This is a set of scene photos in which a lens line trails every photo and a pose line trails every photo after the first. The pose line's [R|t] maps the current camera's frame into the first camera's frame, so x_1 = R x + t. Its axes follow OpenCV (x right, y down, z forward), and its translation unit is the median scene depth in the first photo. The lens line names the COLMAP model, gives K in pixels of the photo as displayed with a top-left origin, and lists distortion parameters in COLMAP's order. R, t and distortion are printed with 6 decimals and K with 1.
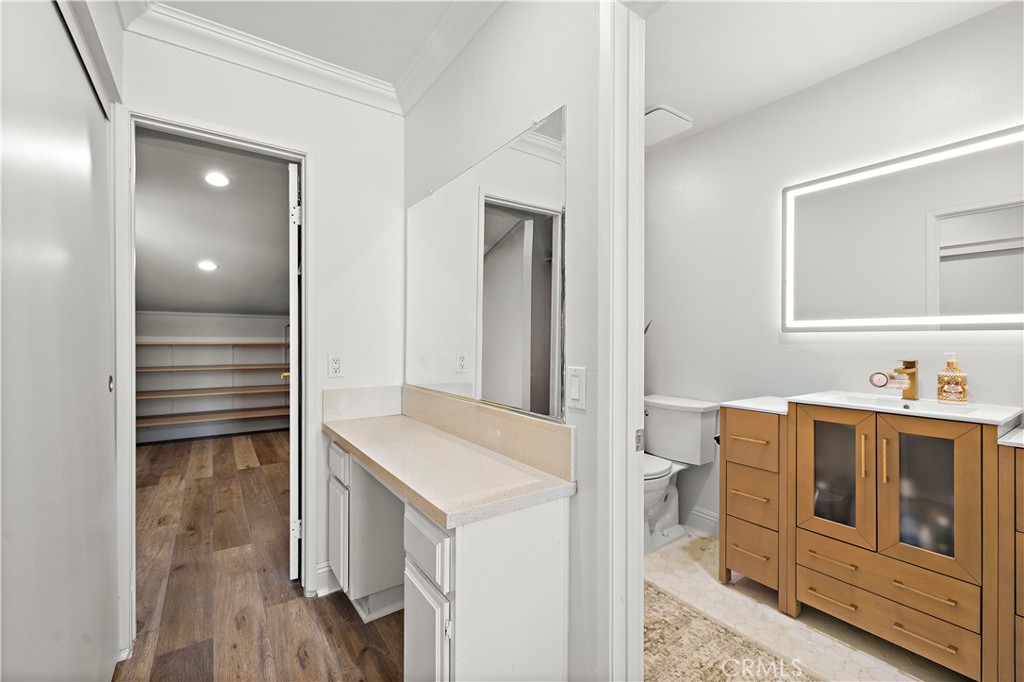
lens RADIAL K [[431.6, 0, 510.5], [0, 431.6, 337.3], [0, 0, 1]] dist [0.000995, 0.000062]
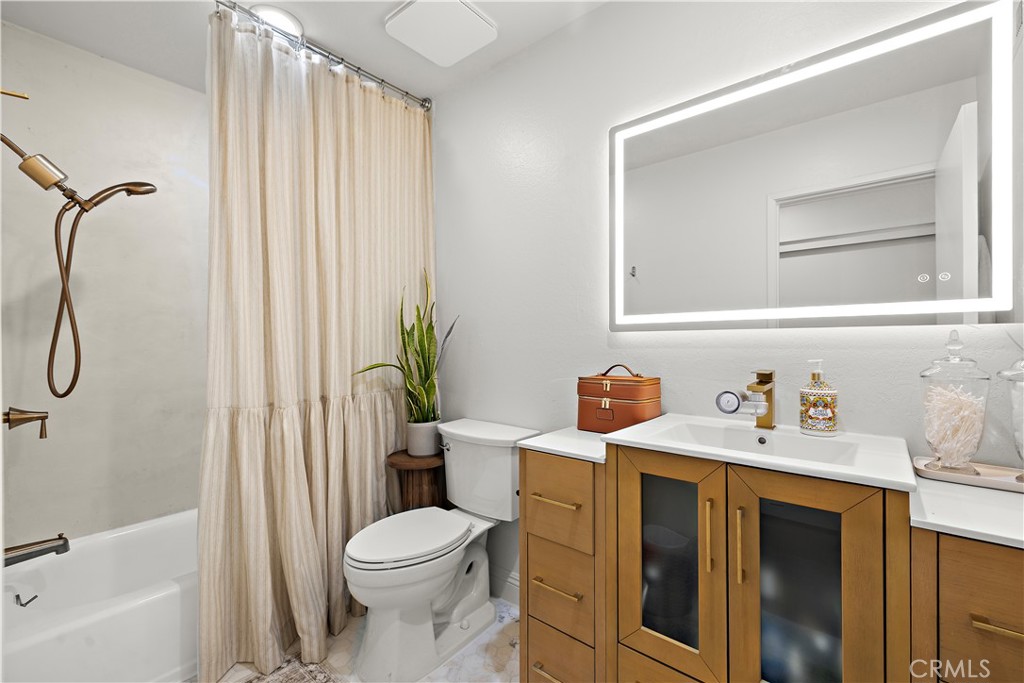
lens RADIAL K [[431.9, 0, 512.0], [0, 431.9, 341.5], [0, 0, 1]] dist [0.001789, 0.000165]
pose [[0.966378, -0.008564, 0.256985, 0.363427], [0.007319, 0.999956, 0.005802, -0.000790], [-0.257023, -0.003726, 0.966398, 0.444854]]
